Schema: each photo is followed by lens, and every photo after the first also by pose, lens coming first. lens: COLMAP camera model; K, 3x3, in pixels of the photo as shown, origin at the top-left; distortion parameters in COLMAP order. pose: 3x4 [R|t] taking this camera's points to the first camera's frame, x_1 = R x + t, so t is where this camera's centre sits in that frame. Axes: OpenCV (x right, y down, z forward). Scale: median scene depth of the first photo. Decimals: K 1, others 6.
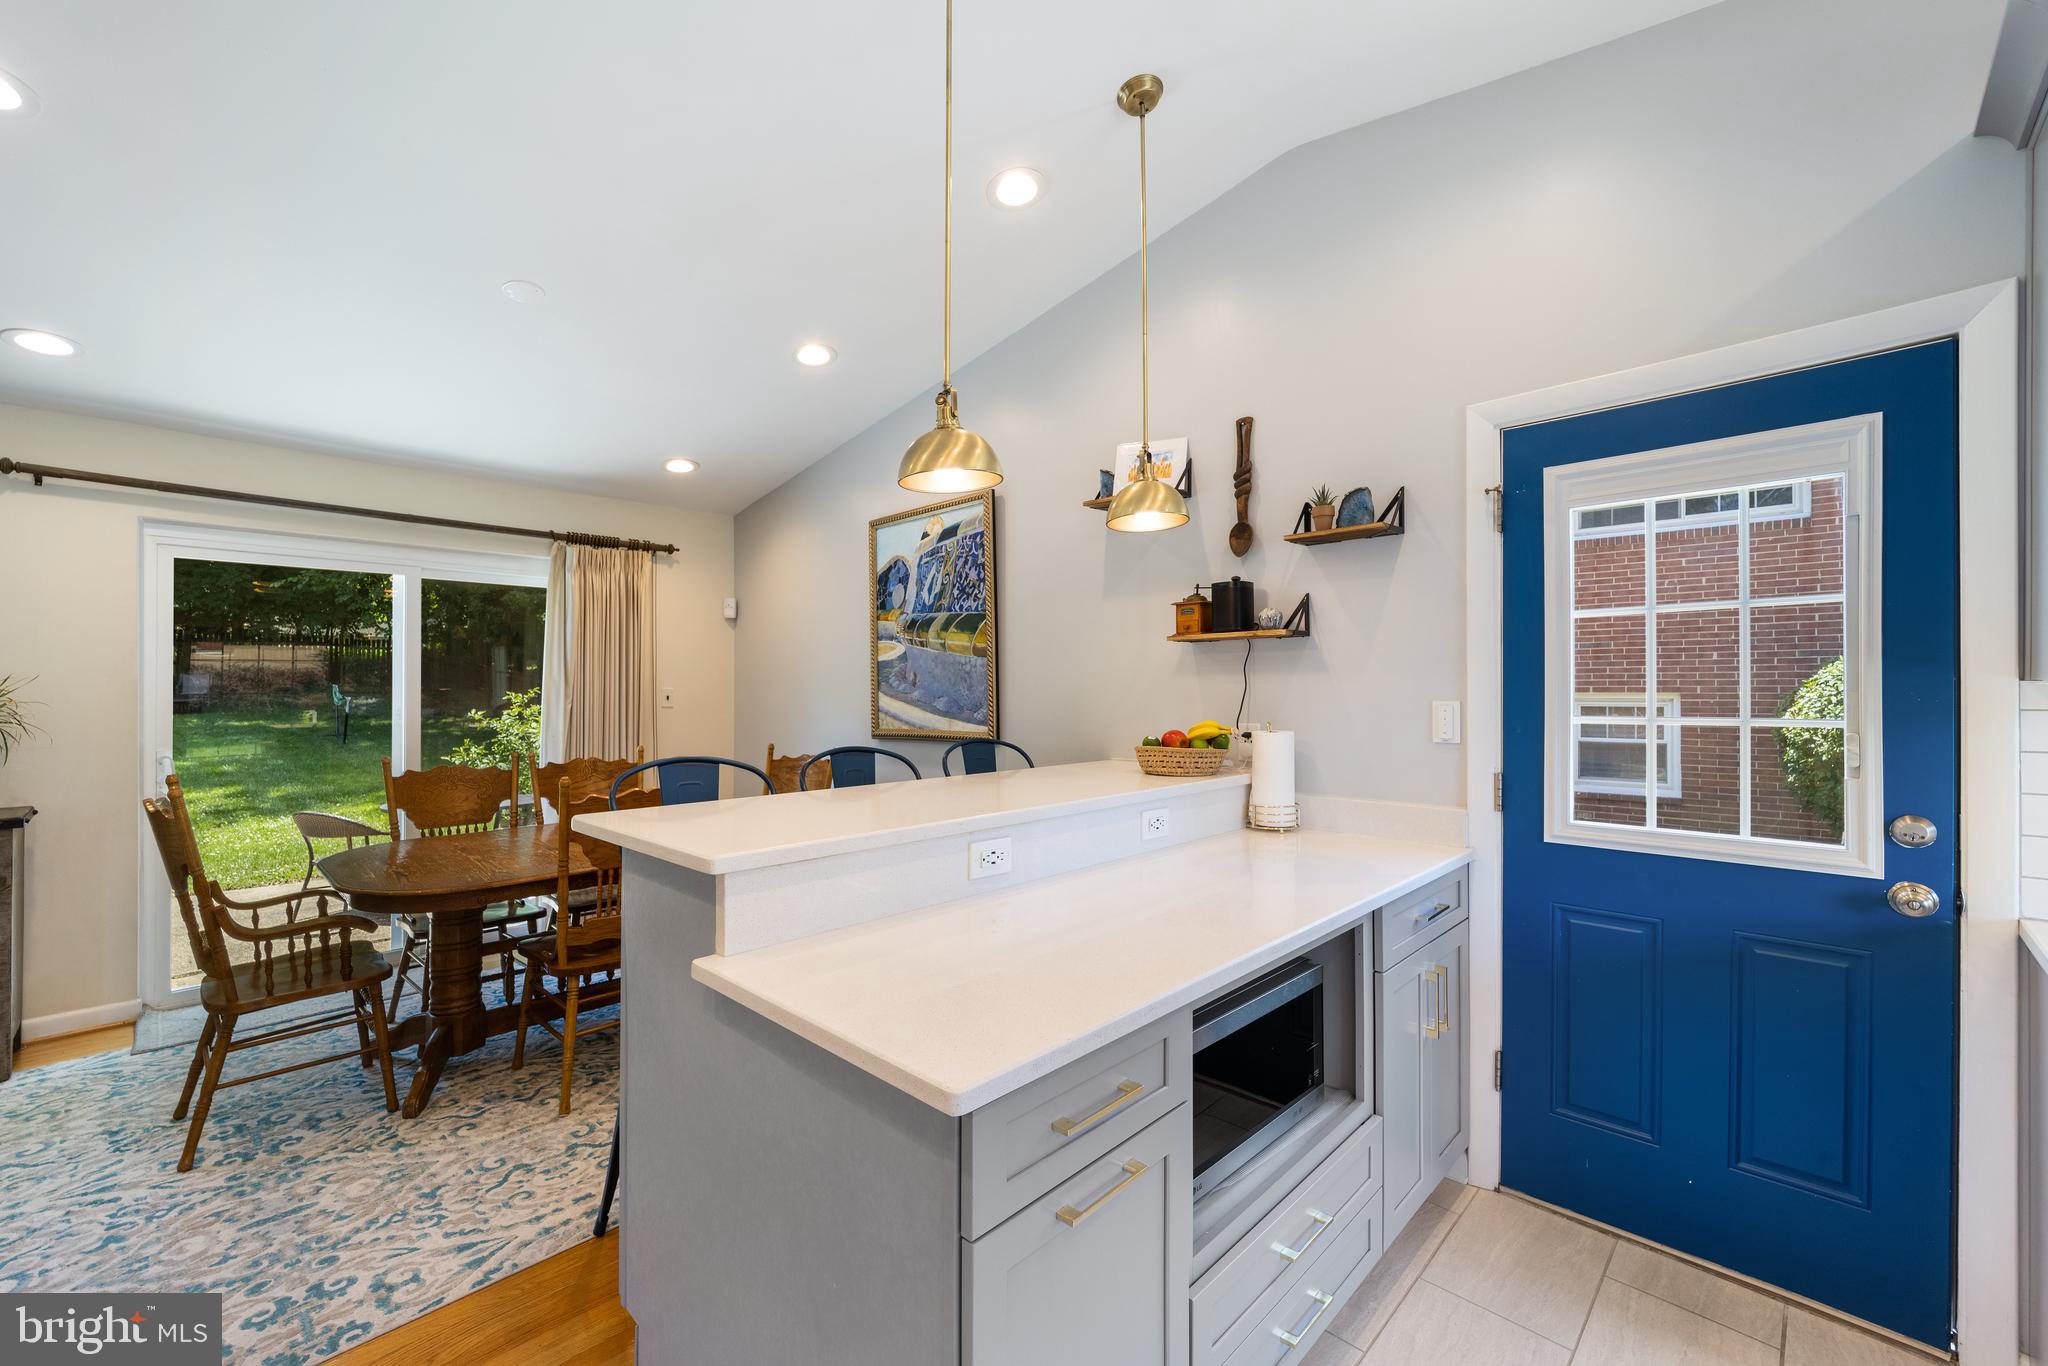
lens RADIAL K [[827.1, 0, 967.3], [0, 827.1, 683.8], [0, 0, 1]] dist [0.001593, -0.001407]
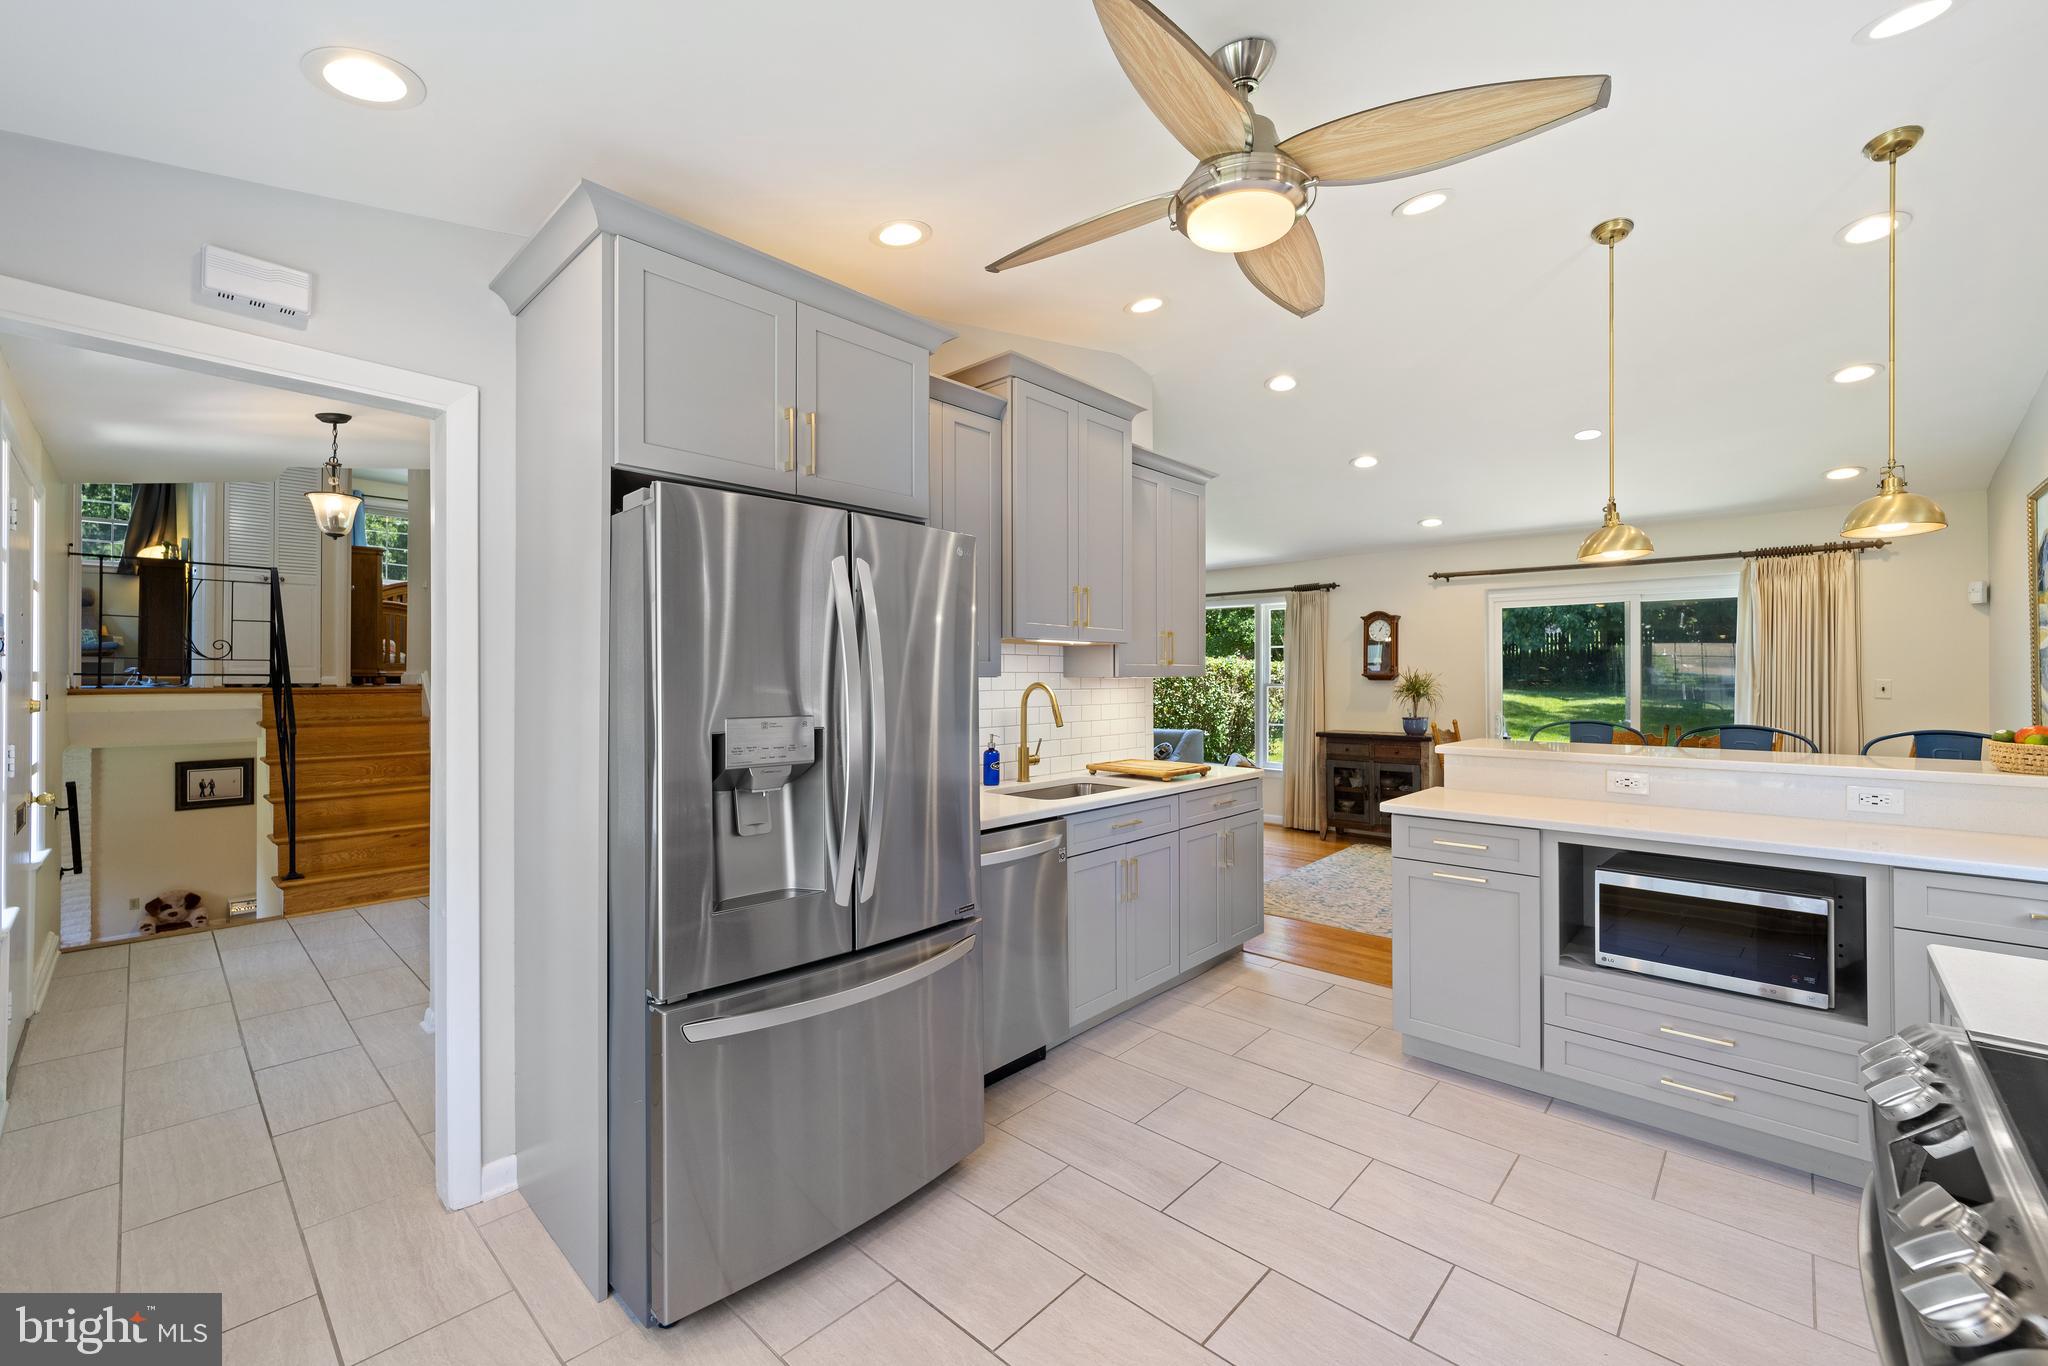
lens RADIAL K [[827.1, 0, 1058.6], [0, 827.1, 663.5], [0, 0, 1]] dist [0.001593, -0.001407]
pose [[0.070375, -0.014964, -0.997408, 0.766537], [0.002008, 0.999888, -0.014860, -0.001613], [0.997519, -0.000957, 0.070398, -0.115858]]
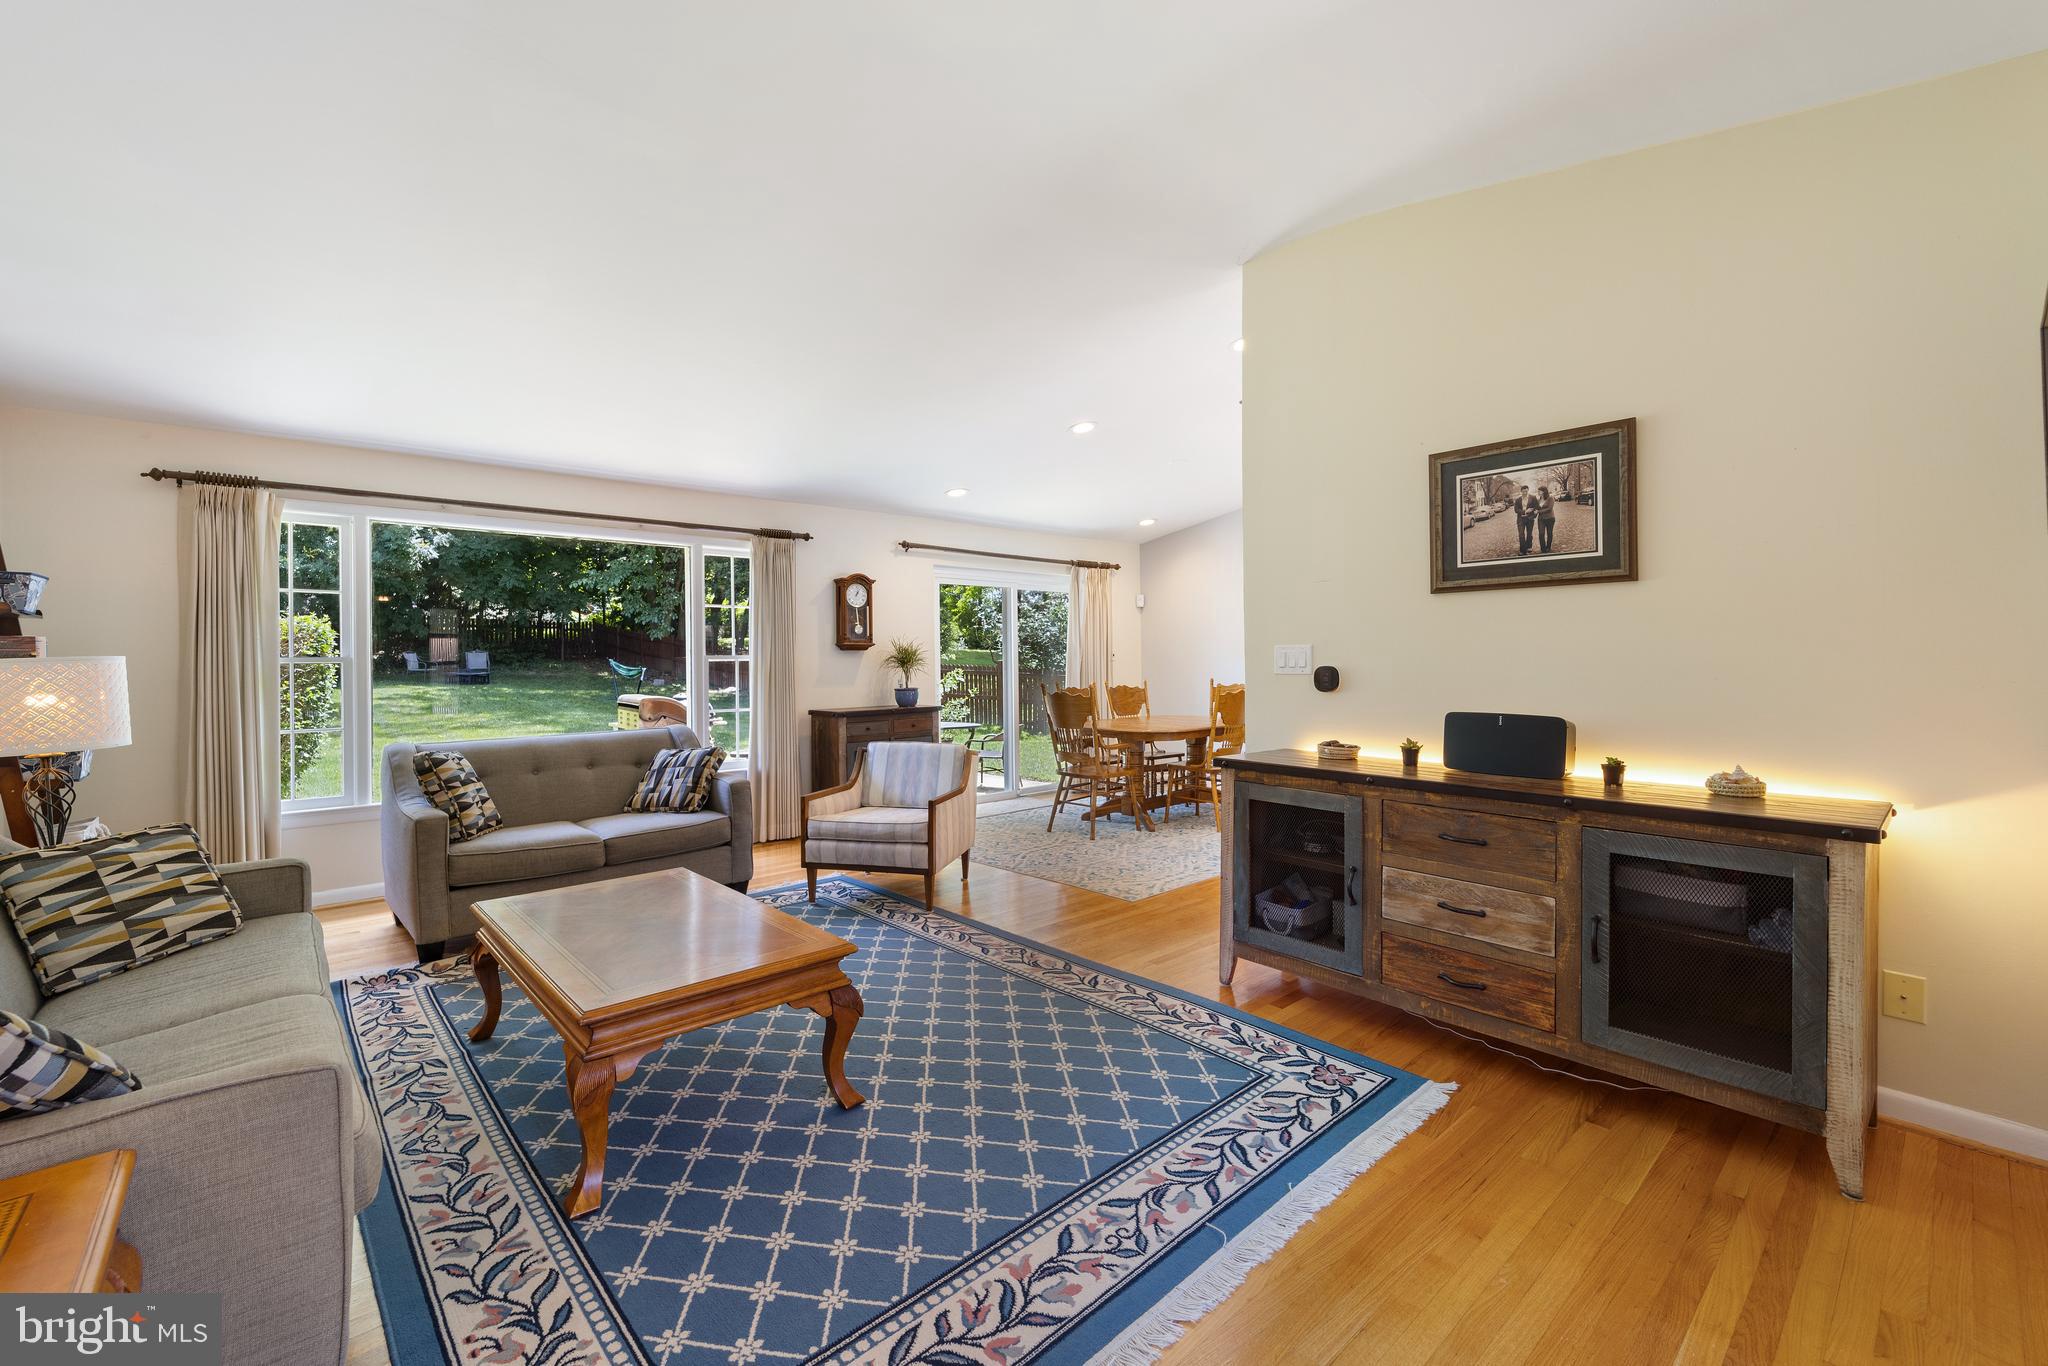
lens RADIAL K [[827.1, 0, 982.5], [0, 827.1, 678.6], [0, 0, 1]] dist [0.001593, -0.001407]
pose [[0.998338, -0.007099, -0.057196, -0.695407], [0.008402, 0.999710, 0.022563, 0.031195], [0.057019, -0.023006, 0.998108, -0.913018]]
